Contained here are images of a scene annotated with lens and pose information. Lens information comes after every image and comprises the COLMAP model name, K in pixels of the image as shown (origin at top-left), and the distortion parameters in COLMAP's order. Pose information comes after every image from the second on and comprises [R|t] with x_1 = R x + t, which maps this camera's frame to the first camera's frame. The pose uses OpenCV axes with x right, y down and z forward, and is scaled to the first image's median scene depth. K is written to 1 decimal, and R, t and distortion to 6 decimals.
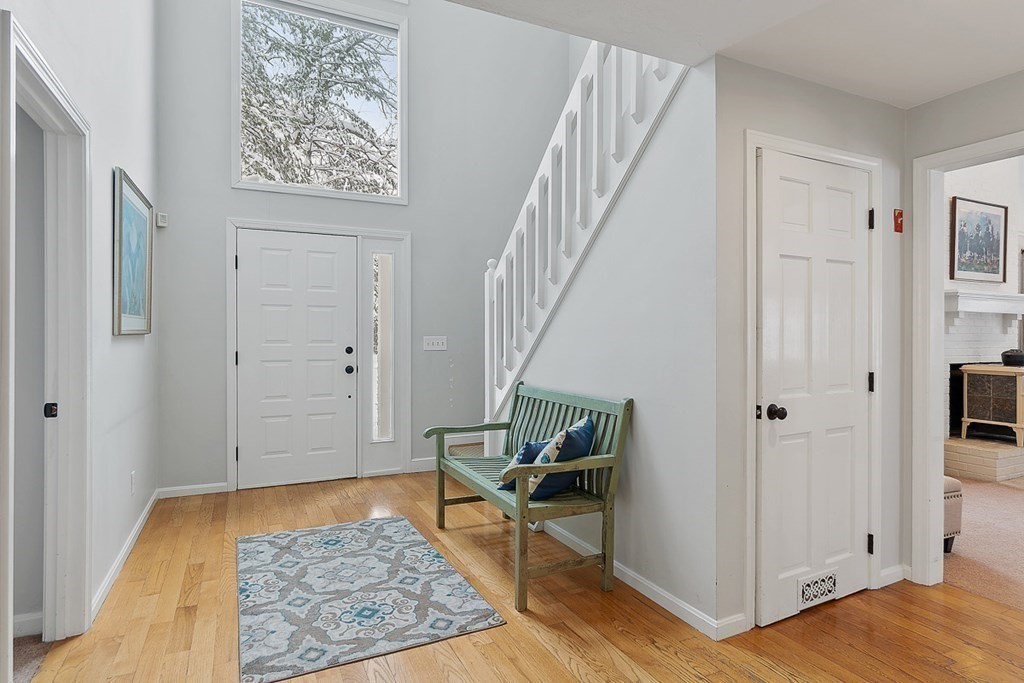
lens RADIAL K [[559.5, 0, 514.0], [0, 559.5, 337.6], [0, 0, 1]] dist [-0.000426, -0.000045]
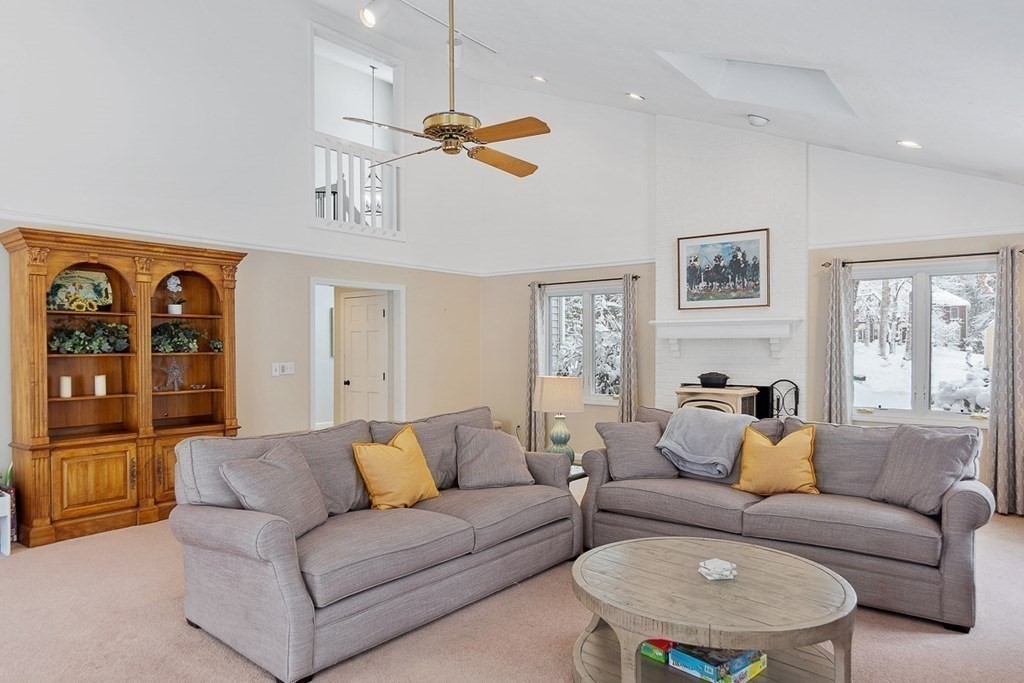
lens RADIAL K [[684.2, 0, 512.0], [0, 684.2, 341.5], [0, 0, 1]] dist [0.002293, 0.000283]
pose [[0.447603, -0.006170, -0.894211, 3.576328], [0.000112, 0.999977, -0.006844, -0.055326], [0.894232, 0.002963, 0.447593, 0.118598]]
